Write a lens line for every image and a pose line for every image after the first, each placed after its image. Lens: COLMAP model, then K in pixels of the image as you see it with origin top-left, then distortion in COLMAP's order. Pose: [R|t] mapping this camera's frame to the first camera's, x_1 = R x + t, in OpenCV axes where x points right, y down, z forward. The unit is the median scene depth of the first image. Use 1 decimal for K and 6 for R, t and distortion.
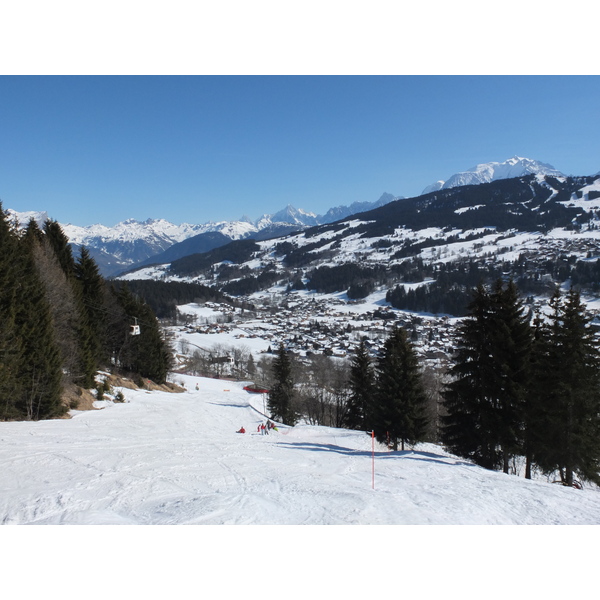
lens RADIAL K [[474.1, 0, 303.4], [0, 474.1, 298.0], [0, 0, 1]] dist [-0.053754, 0.059880]
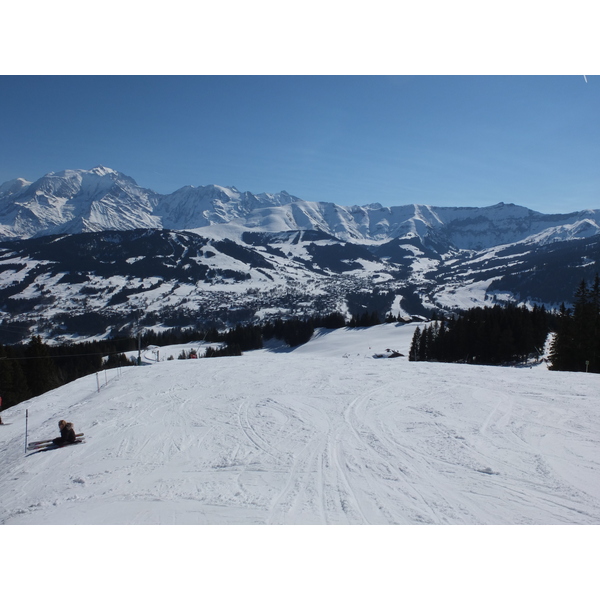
lens RADIAL K [[474.1, 0, 303.4], [0, 474.1, 298.0], [0, 0, 1]] dist [-0.053754, 0.059880]
pose [[0.661796, -0.056097, 0.747582, -0.067892], [0.048240, 0.998316, 0.032207, -0.016043], [-0.748130, 0.014749, 0.663388, -0.058484]]
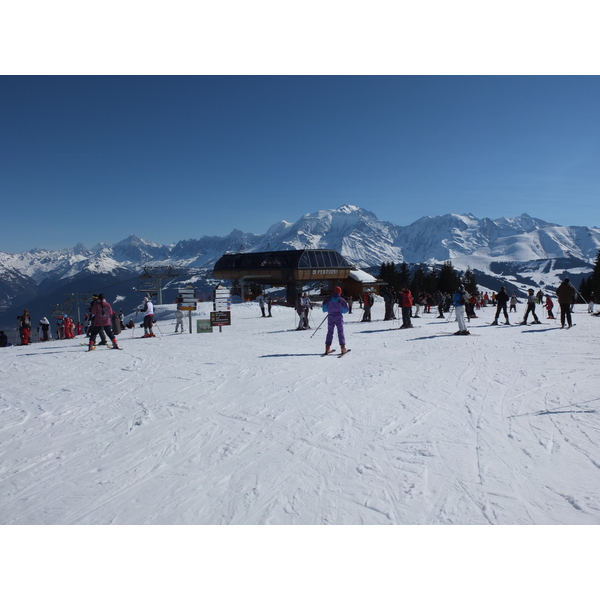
lens RADIAL K [[474.1, 0, 303.4], [0, 474.1, 298.0], [0, 0, 1]] dist [-0.053754, 0.059880]
pose [[0.930802, -0.020130, 0.364970, -0.113776], [0.038151, 0.998379, -0.042233, -0.017734], [-0.363528, 0.053235, 0.930061, -0.088119]]
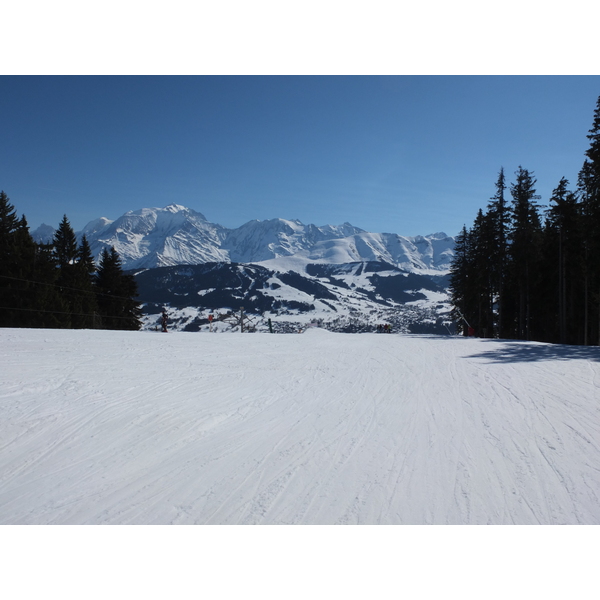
lens RADIAL K [[474.1, 0, 303.4], [0, 474.1, 298.0], [0, 0, 1]] dist [-0.053754, 0.059880]
pose [[0.755786, -0.012046, 0.654707, -0.071820], [0.049614, 0.998010, -0.038911, -0.016026], [-0.652936, 0.061891, 0.754880, -0.062645]]
